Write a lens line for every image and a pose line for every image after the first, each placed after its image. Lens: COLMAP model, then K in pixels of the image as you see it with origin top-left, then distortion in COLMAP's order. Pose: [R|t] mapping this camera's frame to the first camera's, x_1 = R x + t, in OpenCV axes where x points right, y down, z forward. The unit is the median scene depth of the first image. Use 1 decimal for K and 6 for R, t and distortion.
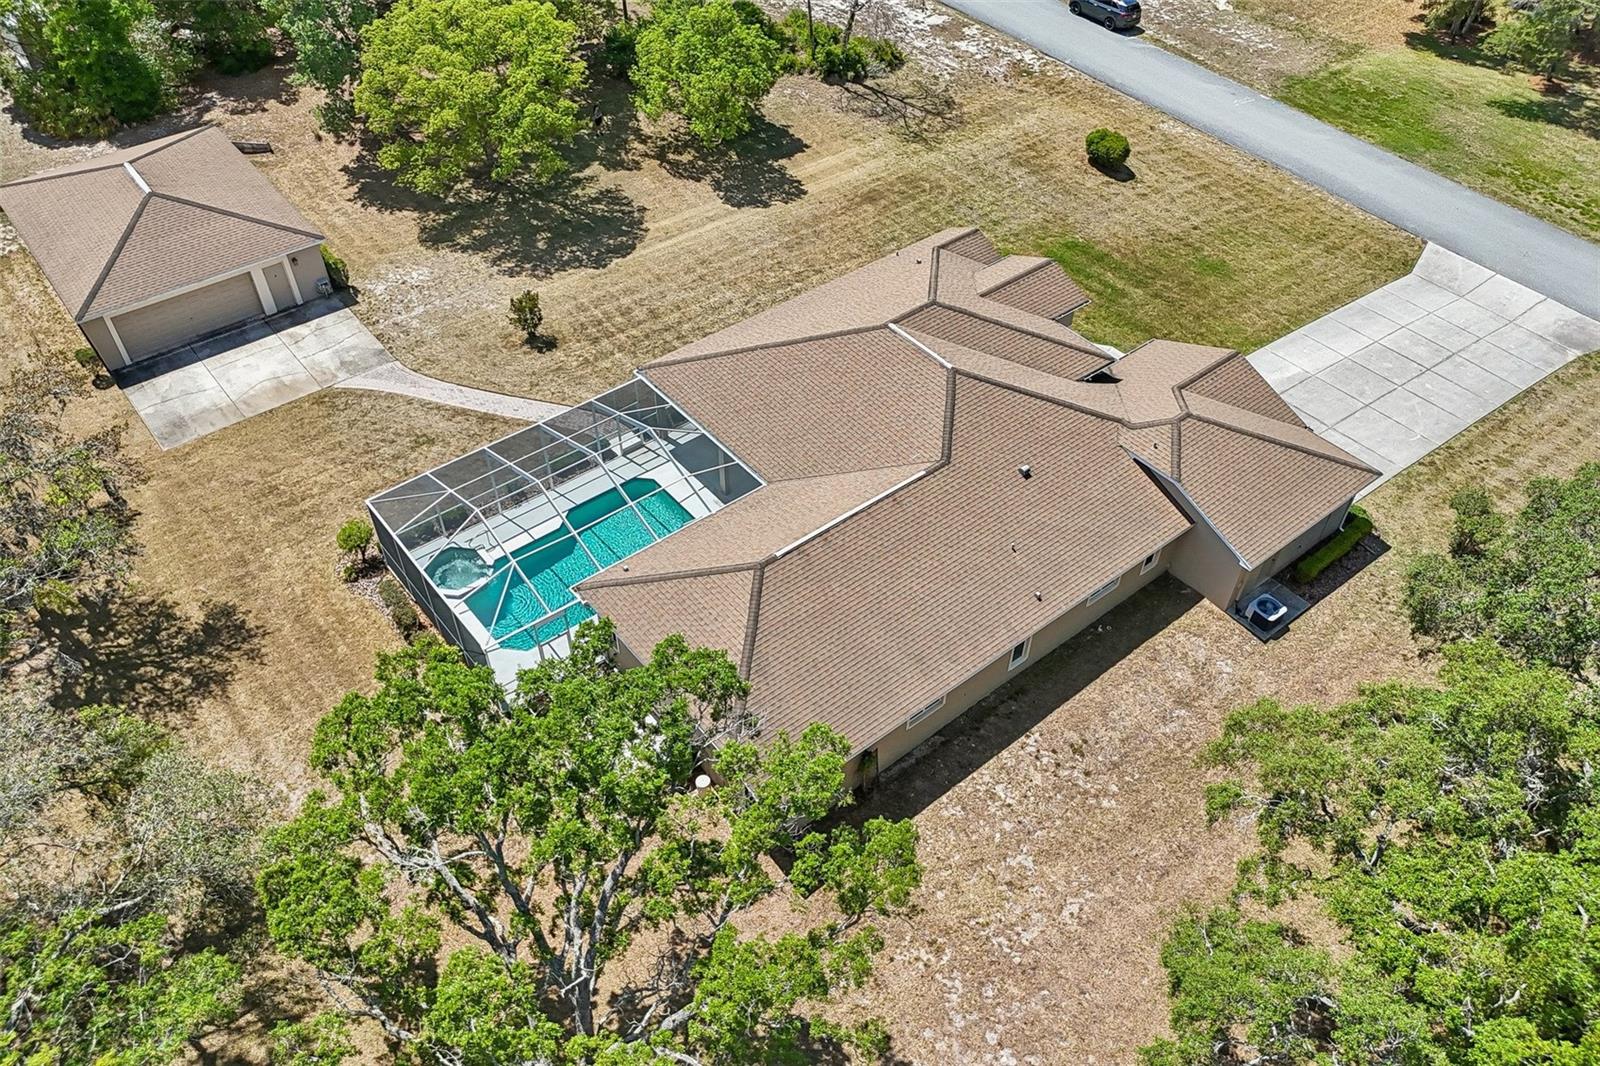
lens RADIAL K [[1179.1, 0, 797.8], [0, 1179.1, 533.4], [0, 0, 1]] dist [0.084780, -0.093143]
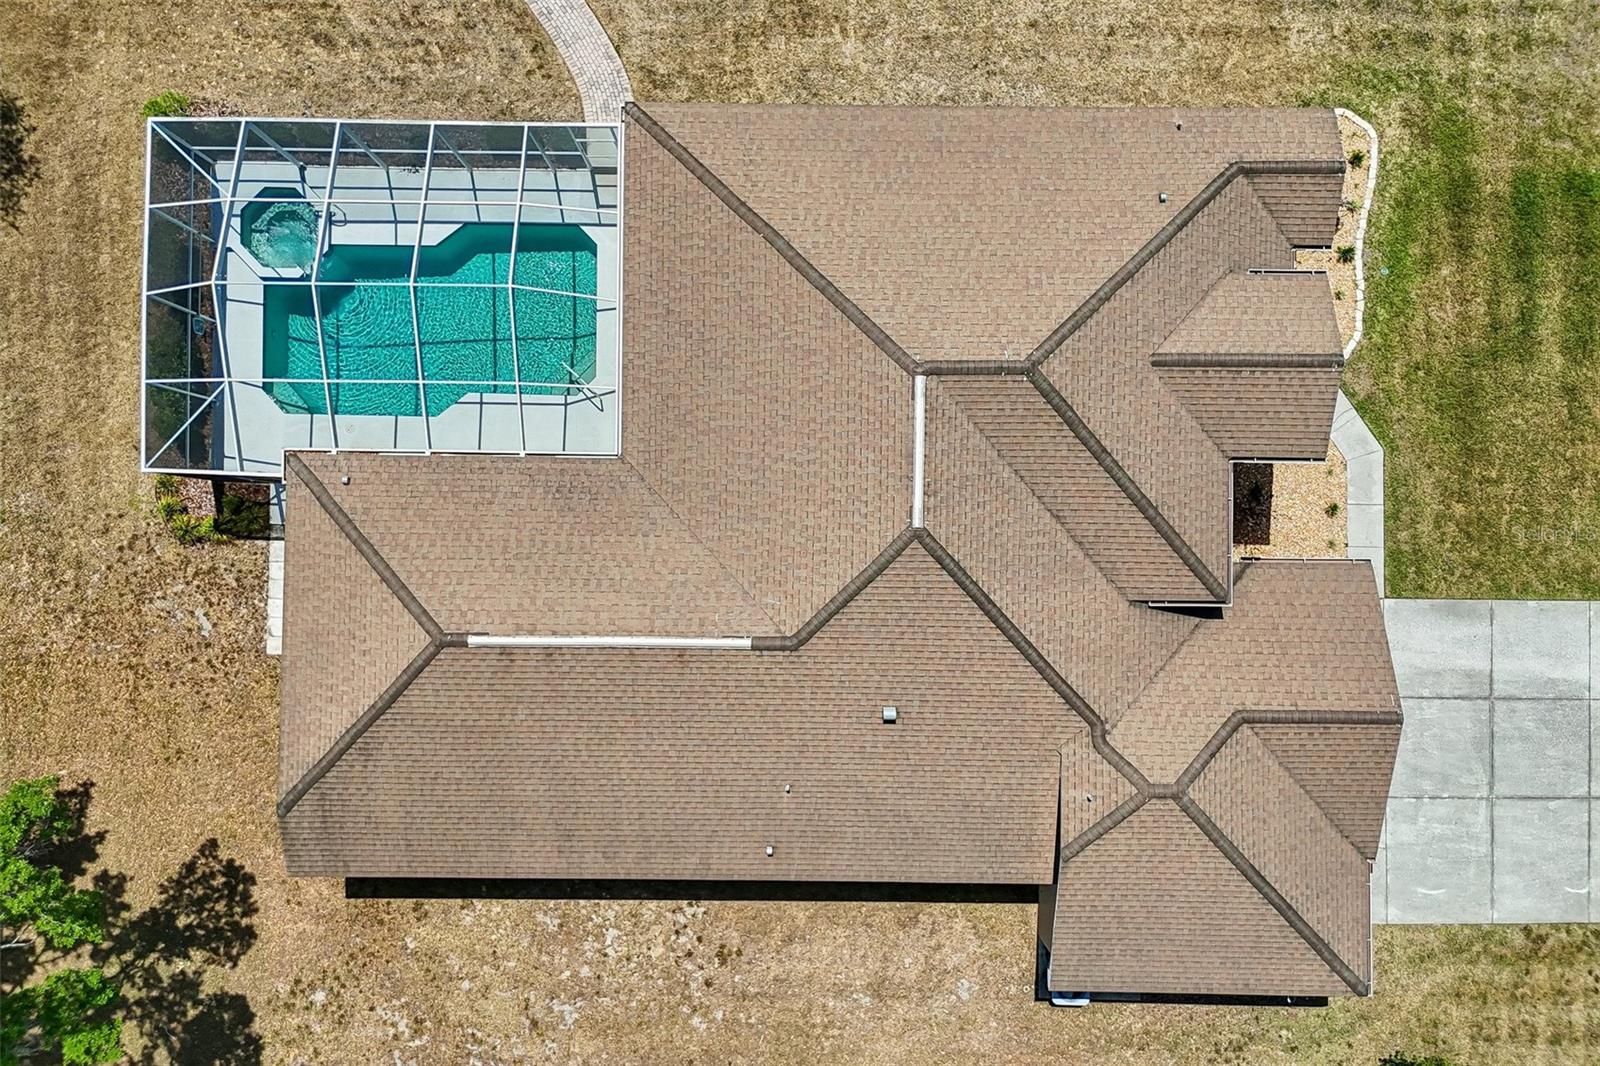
lens RADIAL K [[1183.0, 0, 796.1], [0, 1183.0, 532.2], [0, 0, 1]] dist [0.075343, -0.078872]
pose [[0.774146, 0.632736, -0.018532, 0.064600], [-0.446161, 0.566174, 0.693100, -0.367476], [0.449041, -0.528292, 0.720603, 0.361255]]
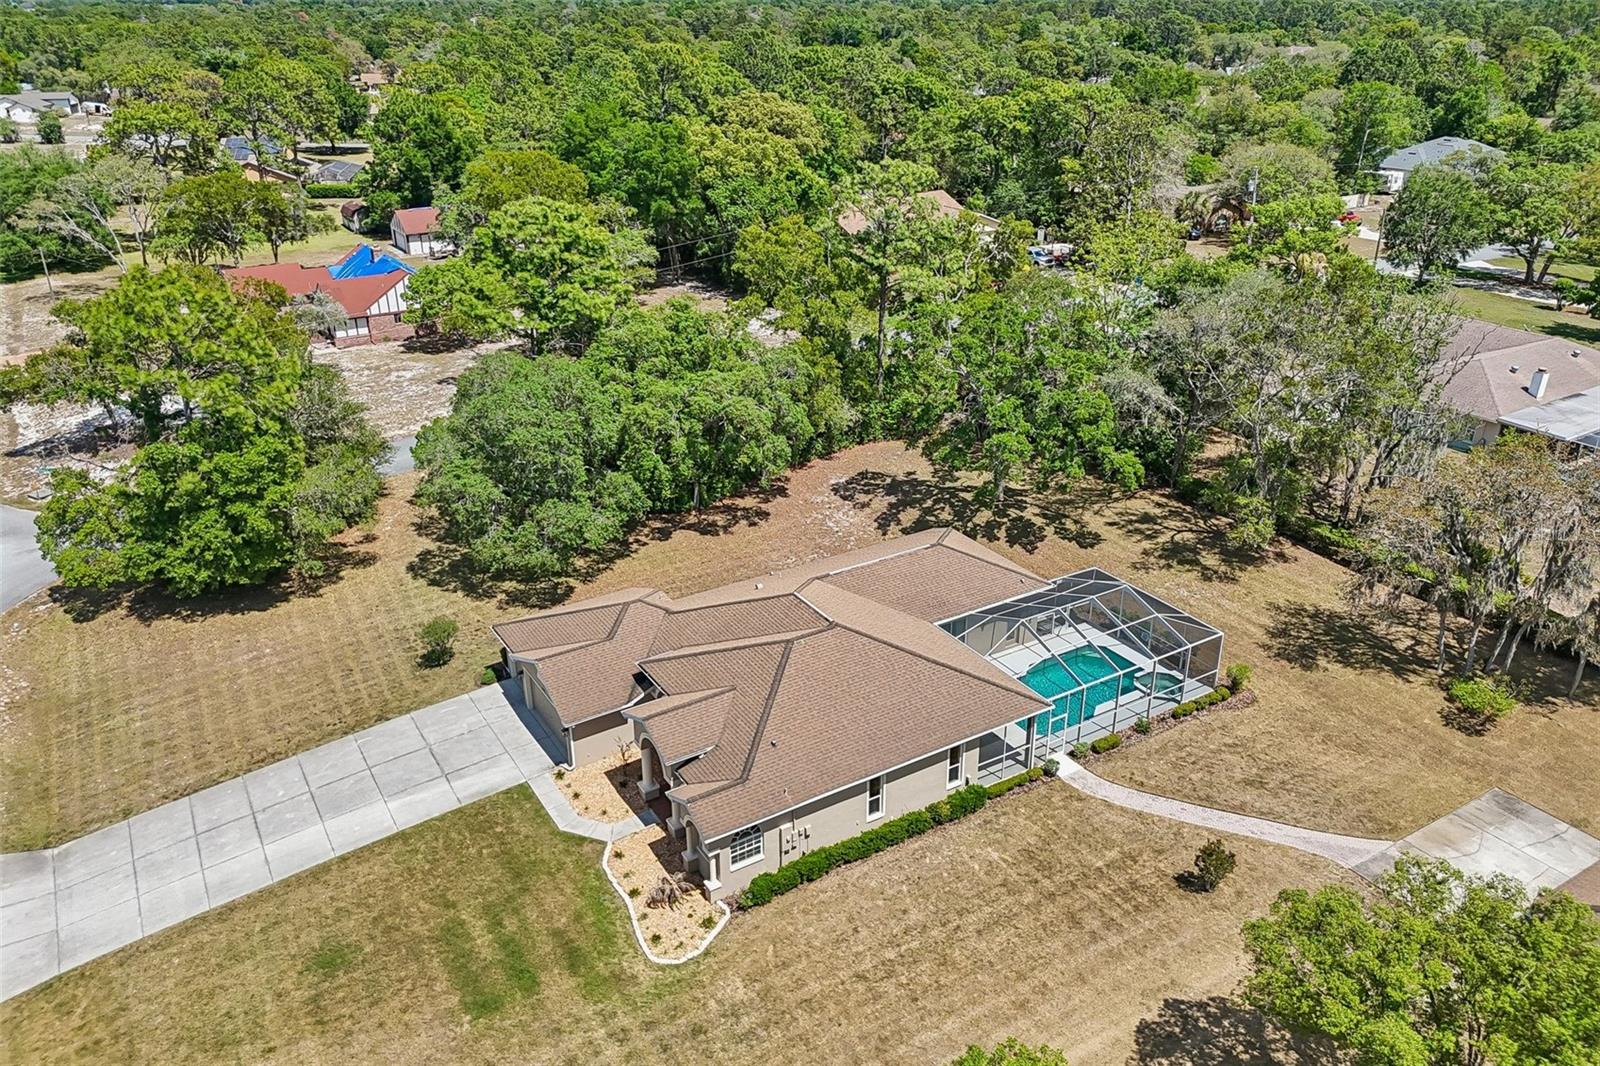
lens RADIAL K [[1179.1, 0, 797.8], [0, 1179.1, 533.4], [0, 0, 1]] dist [0.084780, -0.093143]
pose [[-0.992281, -0.046990, 0.114760, -0.014636], [0.091094, 0.351714, 0.931665, -0.955791], [-0.084142, 0.934927, -0.344719, 0.953977]]
